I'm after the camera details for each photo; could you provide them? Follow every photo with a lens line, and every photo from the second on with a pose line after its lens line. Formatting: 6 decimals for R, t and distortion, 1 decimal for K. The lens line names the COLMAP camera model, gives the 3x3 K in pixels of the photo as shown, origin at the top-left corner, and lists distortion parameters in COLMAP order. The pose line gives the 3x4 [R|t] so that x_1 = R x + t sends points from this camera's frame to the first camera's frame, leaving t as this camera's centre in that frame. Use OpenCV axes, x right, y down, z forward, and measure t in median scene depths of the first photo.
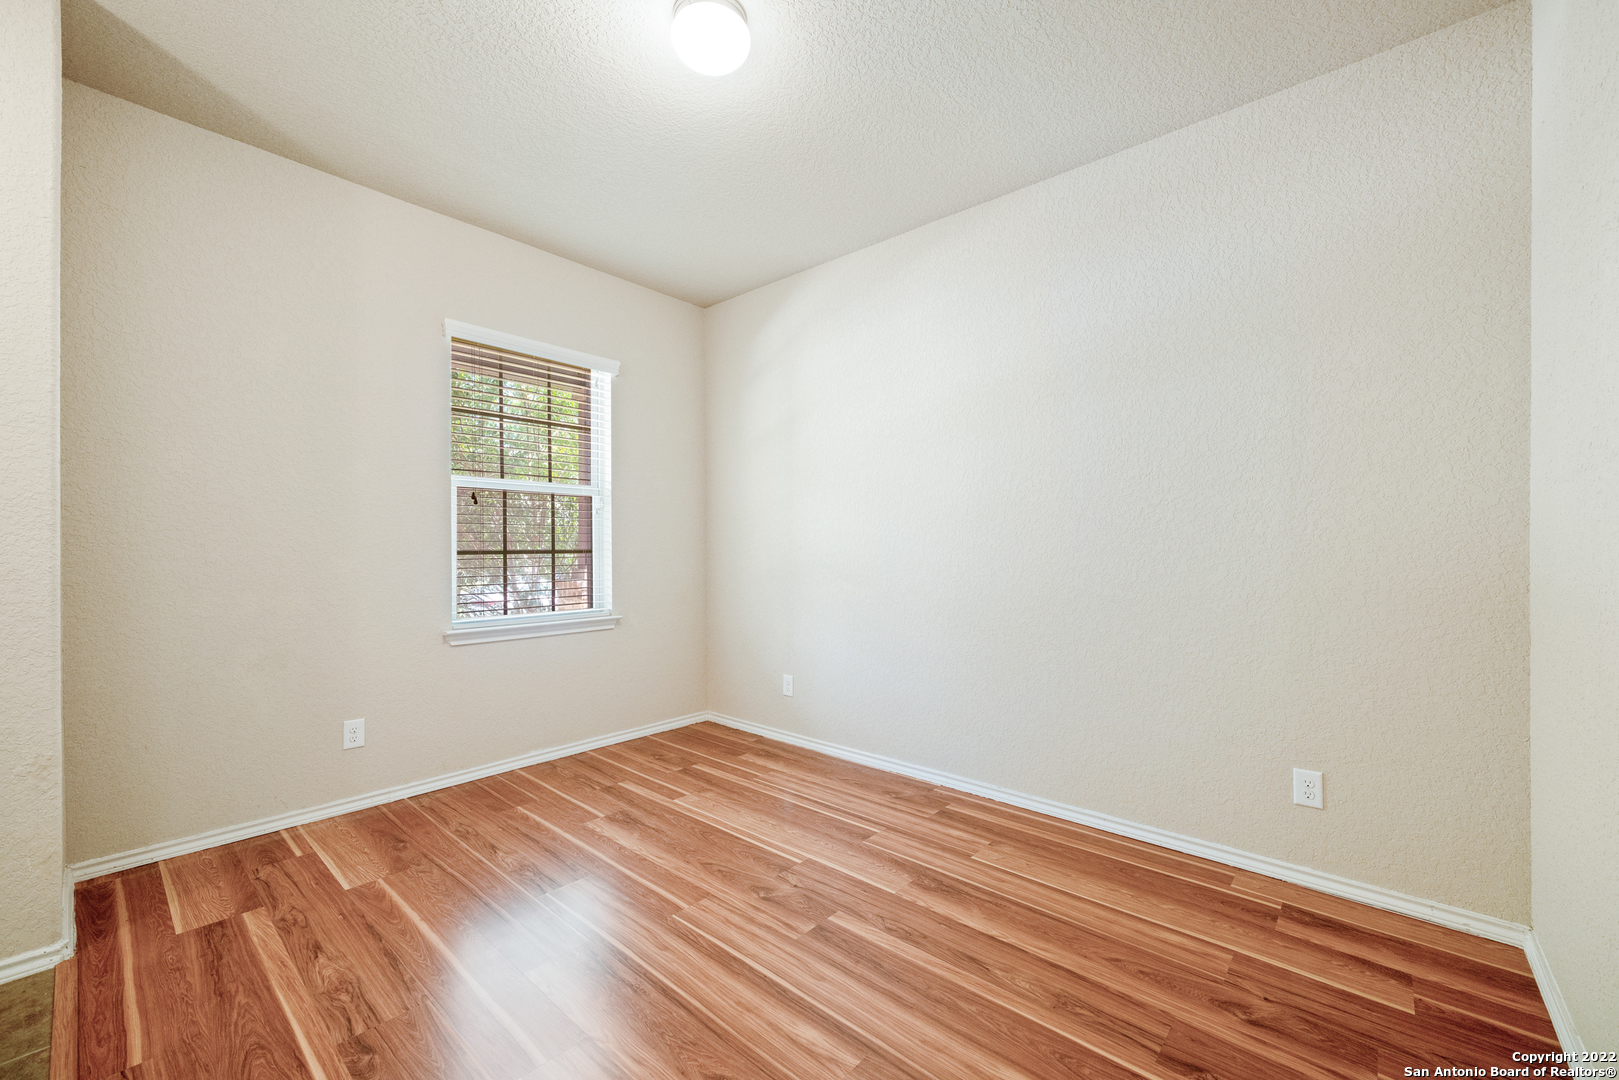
lens RADIAL K [[638.7, 0, 799.5], [0, 638.7, 554.8], [0, 0, 1]] dist [0.002001, 0.000025]
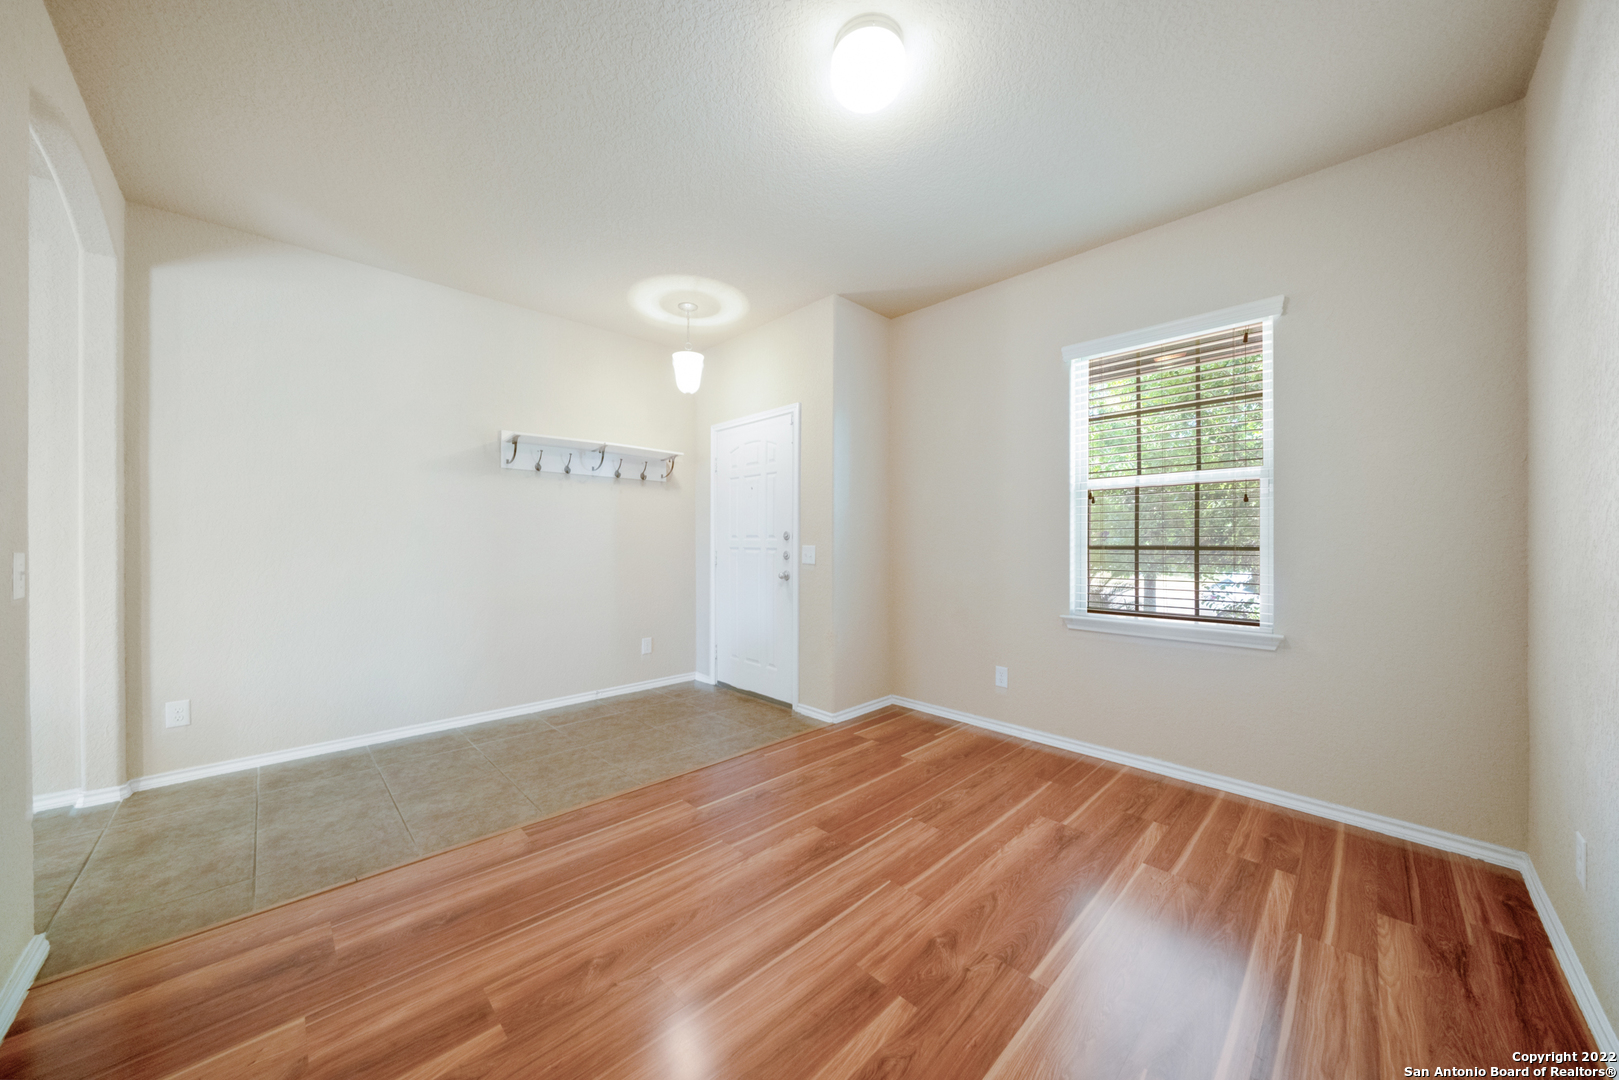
lens RADIAL K [[560.8, 0, 805.0], [0, 560.8, 525.5], [0, 0, 1]] dist [0.012666, -0.000119]
pose [[-0.070481, -0.032401, -0.996987, 0.553590], [-0.012825, 0.999419, -0.031574, -0.004719], [0.997431, 0.010561, -0.070855, 0.646504]]
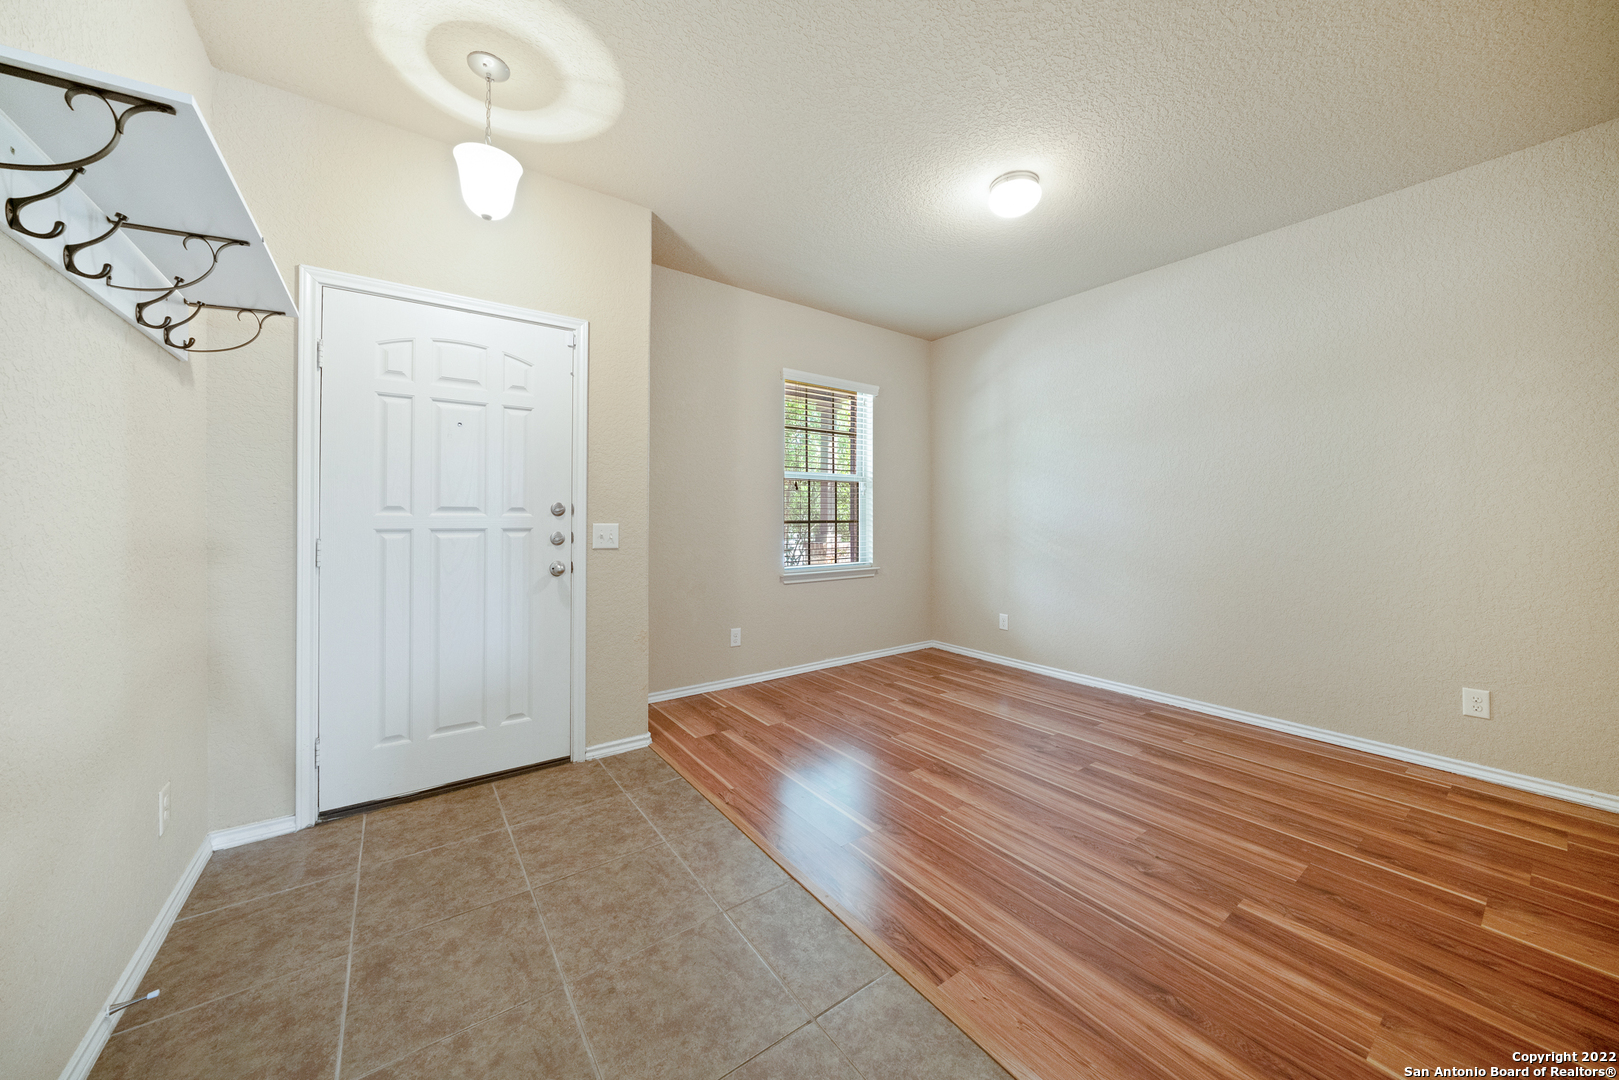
lens RADIAL K [[555.3, 0, 815.0], [0, 555.3, 523.0], [0, 0, 1]] dist [-0.001313, 0.000254]
pose [[0.979504, 0.002440, -0.201412, -0.228556], [-0.003149, 0.999990, -0.003200, 0.002633], [0.201402, 0.003769, 0.979501, -0.290973]]
